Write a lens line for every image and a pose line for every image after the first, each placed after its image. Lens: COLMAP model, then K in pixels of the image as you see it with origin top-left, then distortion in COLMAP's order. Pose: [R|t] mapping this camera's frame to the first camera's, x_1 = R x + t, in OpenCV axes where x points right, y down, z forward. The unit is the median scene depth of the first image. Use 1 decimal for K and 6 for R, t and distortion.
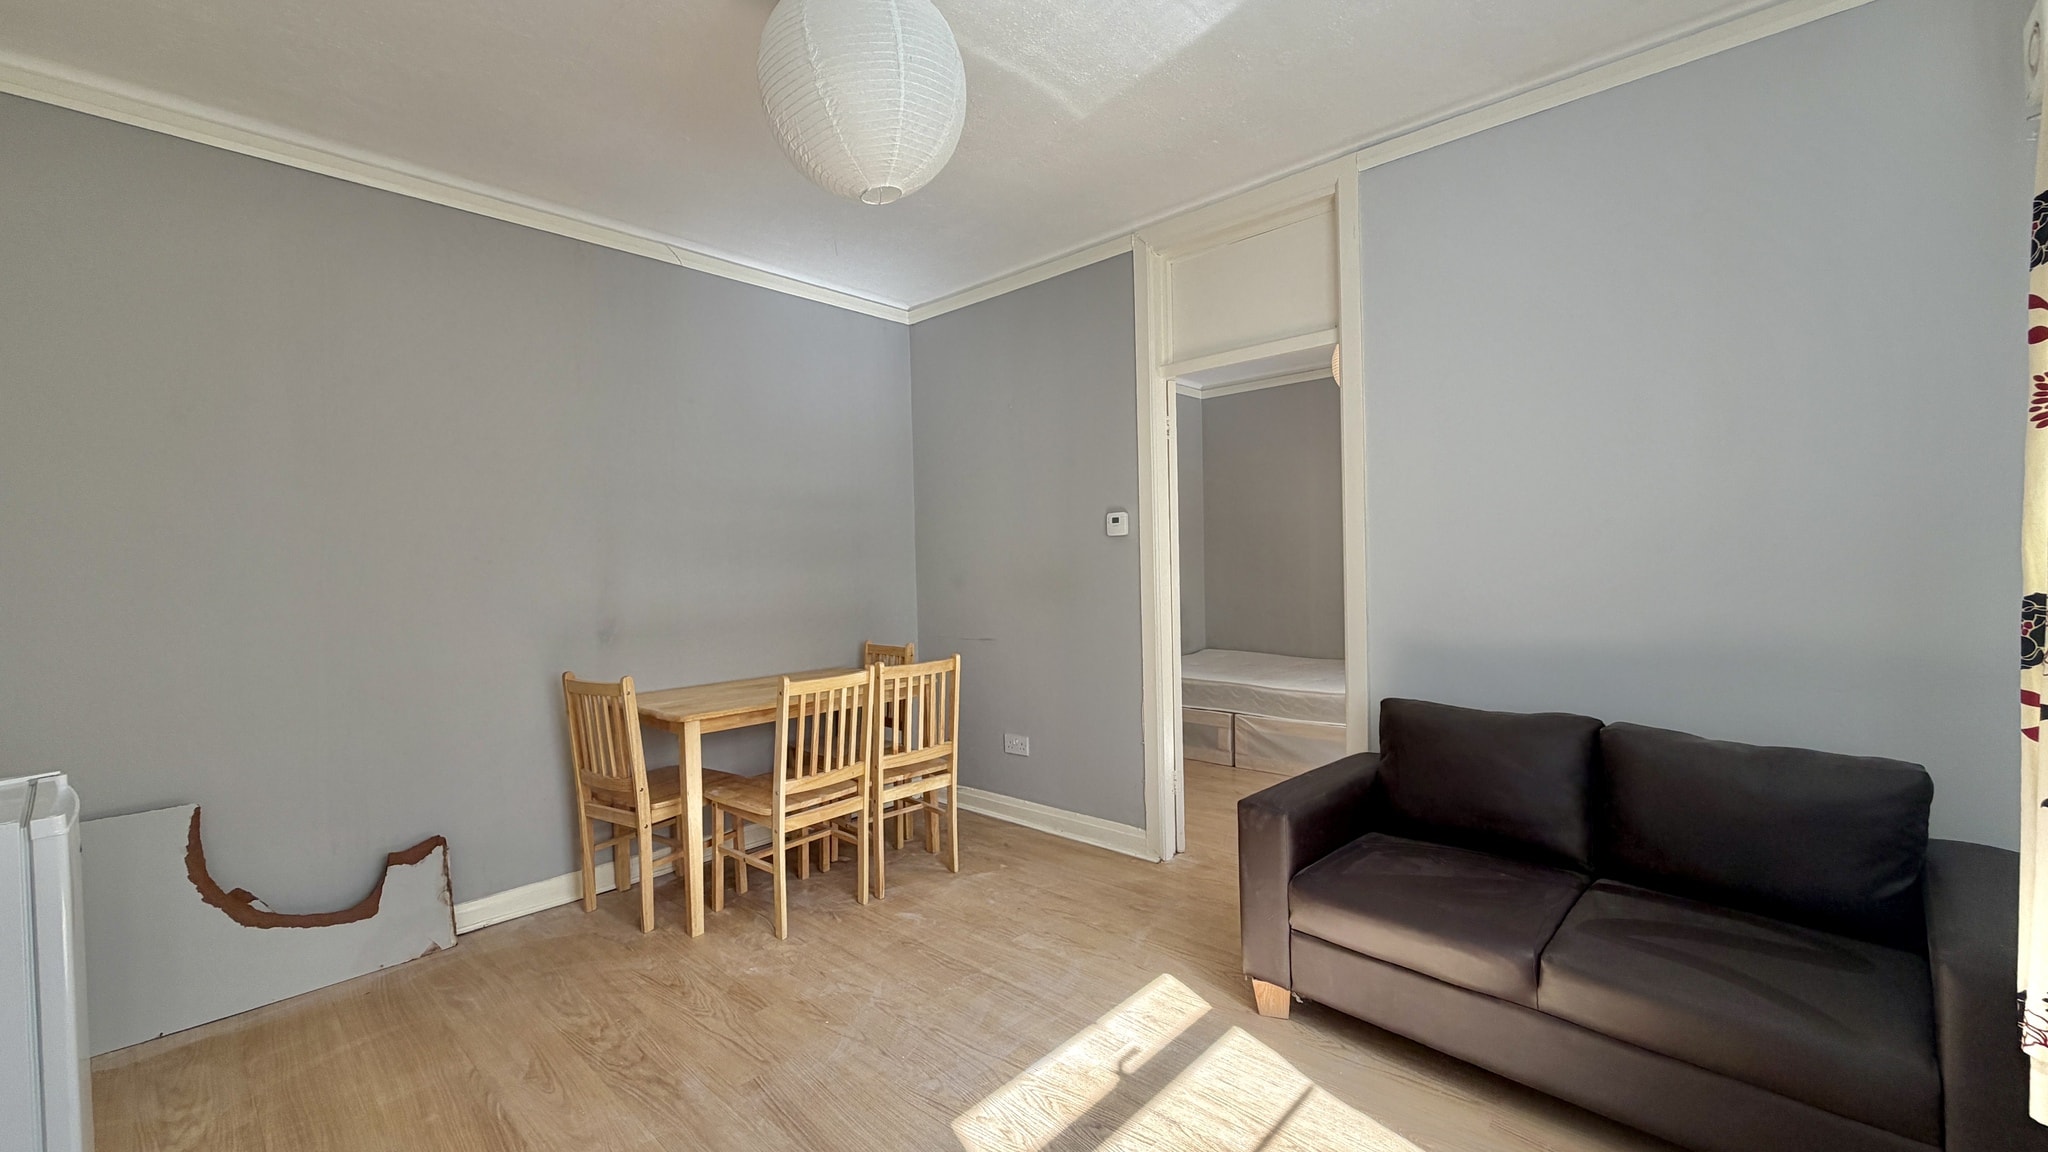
lens RADIAL K [[814.7, 0, 1022.4], [0, 814.7, 574.6], [0, 0, 1]] dist [-0.005113, 0.001299]
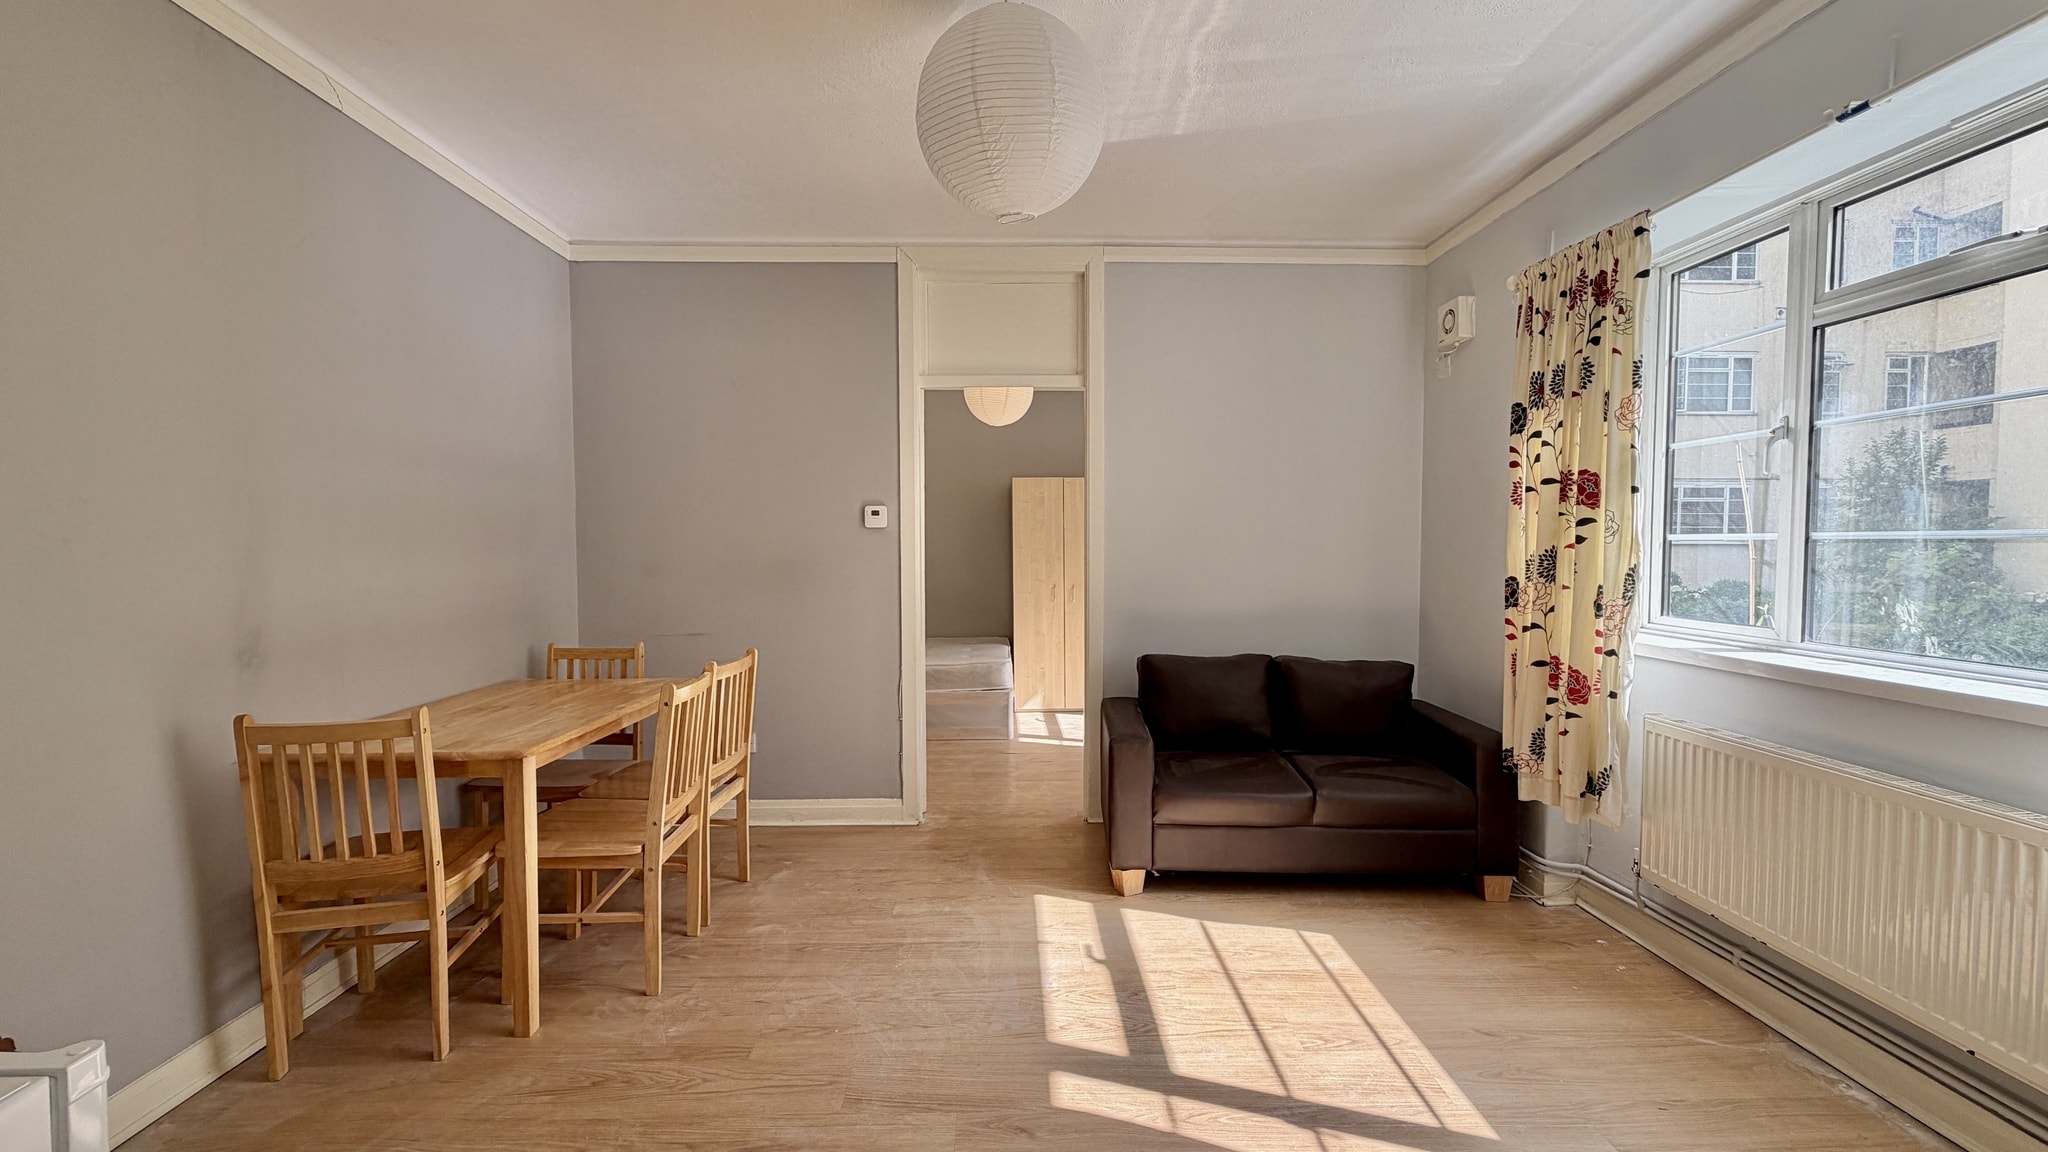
lens RADIAL K [[814.7, 0, 1018.4], [0, 814.7, 574.1], [0, 0, 1]] dist [-0.005113, 0.001299]
pose [[0.719385, -0.004121, 0.694599, -0.603164], [-0.005587, 0.999916, 0.011719, -0.000918], [-0.694589, -0.012311, 0.719302, 0.134776]]
